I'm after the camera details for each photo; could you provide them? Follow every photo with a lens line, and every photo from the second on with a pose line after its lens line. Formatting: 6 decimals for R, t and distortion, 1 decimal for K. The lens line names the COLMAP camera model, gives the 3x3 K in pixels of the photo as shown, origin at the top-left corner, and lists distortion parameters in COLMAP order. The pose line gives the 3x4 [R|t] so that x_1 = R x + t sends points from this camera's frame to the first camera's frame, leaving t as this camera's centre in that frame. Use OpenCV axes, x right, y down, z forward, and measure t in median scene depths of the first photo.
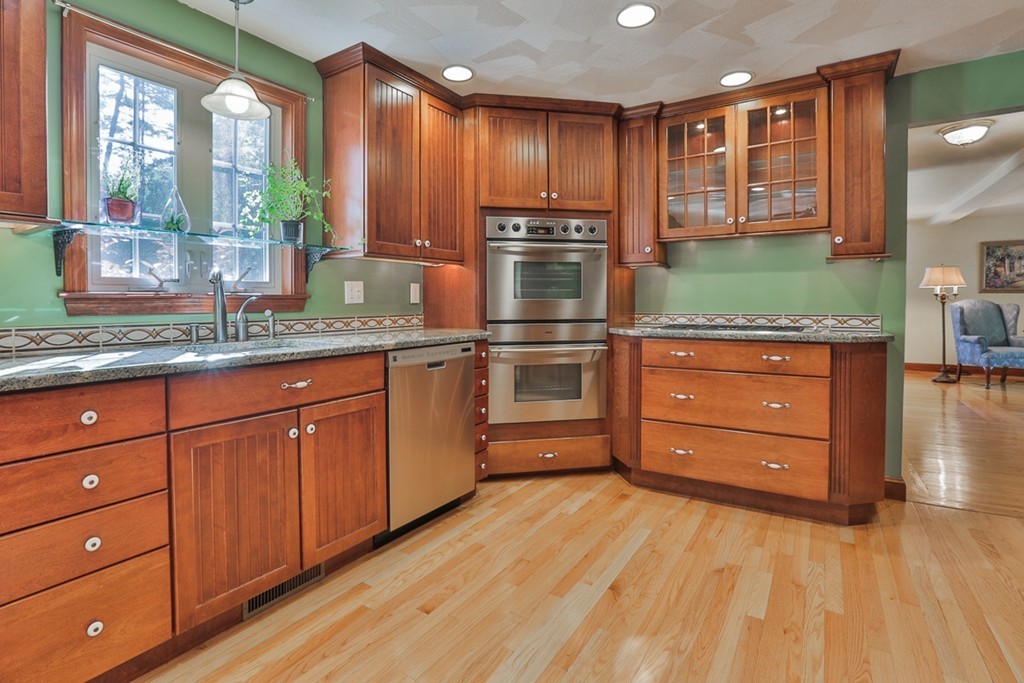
lens RADIAL K [[488.5, 0, 506.7], [0, 488.5, 312.6], [0, 0, 1]] dist [-0.025198, 0.001329]
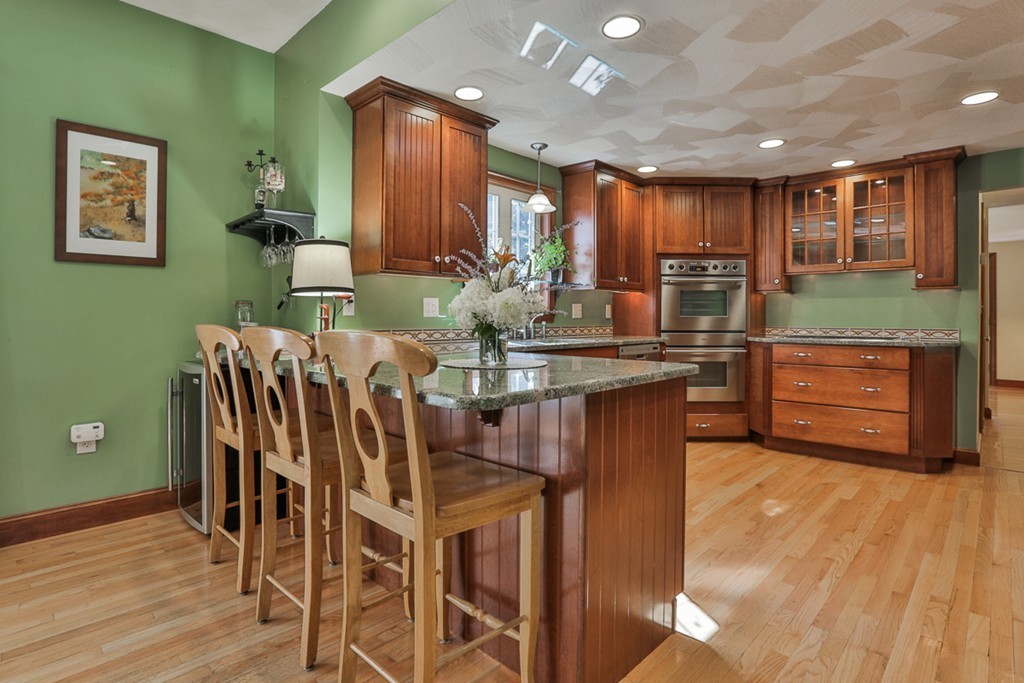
lens RADIAL K [[509.5, 0, 529.7], [0, 509.5, 316.5], [0, 0, 1]] dist [-0.013233, 0.000509]
pose [[0.987036, 0.007561, -0.160323, -0.205042], [-0.011292, 0.999686, -0.022372, 0.014747], [0.160103, 0.023892, 0.986811, -0.639011]]
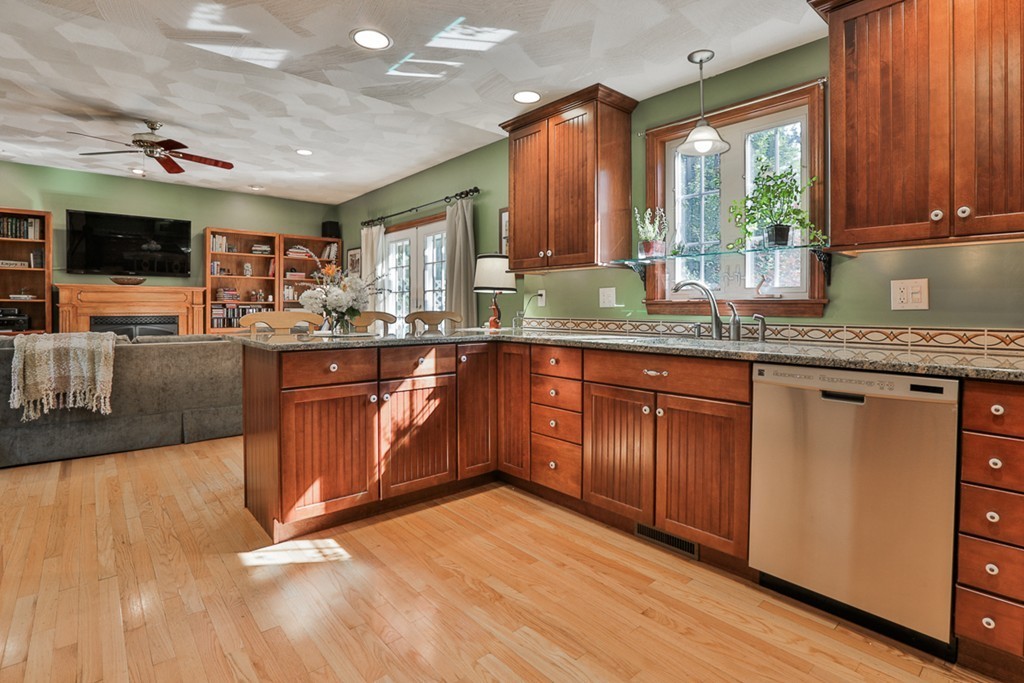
lens RADIAL K [[509.5, 0, 529.7], [0, 509.5, 316.5], [0, 0, 1]] dist [-0.013233, 0.000509]
pose [[-0.236419, 0.020720, -0.971430, 0.577793], [-0.024669, 0.999322, 0.027318, -0.015174], [0.971338, 0.030423, -0.235748, 0.634654]]
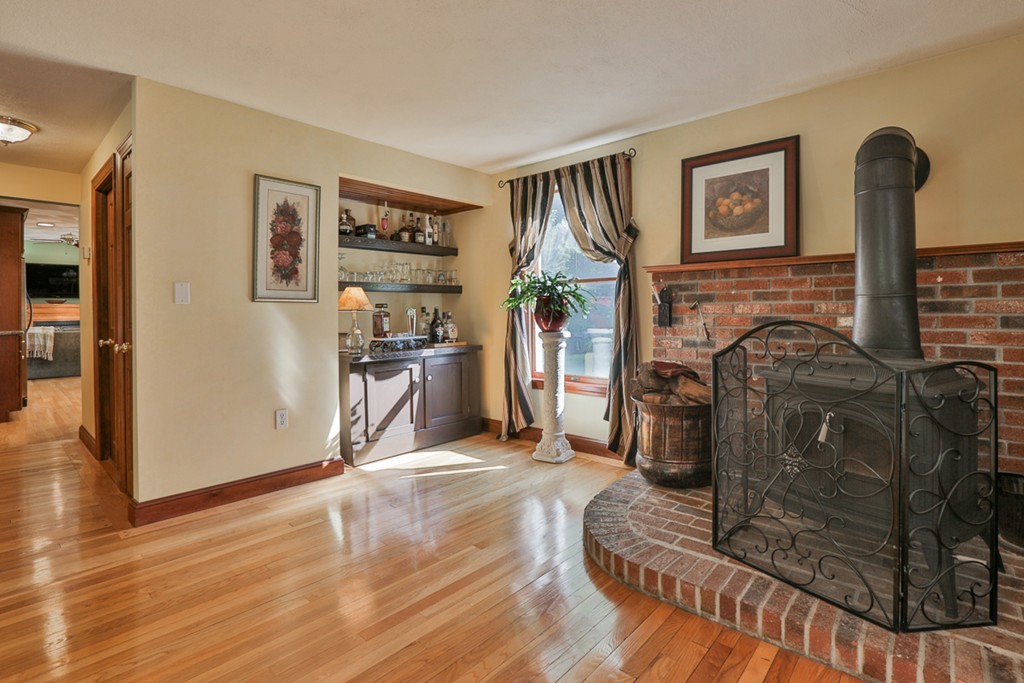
lens RADIAL K [[488.5, 0, 506.7], [0, 488.5, 312.6], [0, 0, 1]] dist [-0.025198, 0.001329]
pose [[-0.137592, 0.003463, -0.990483, 3.249201], [-0.015922, 0.999857, 0.005708, -0.088343], [0.990361, 0.016556, -0.137517, 3.824725]]
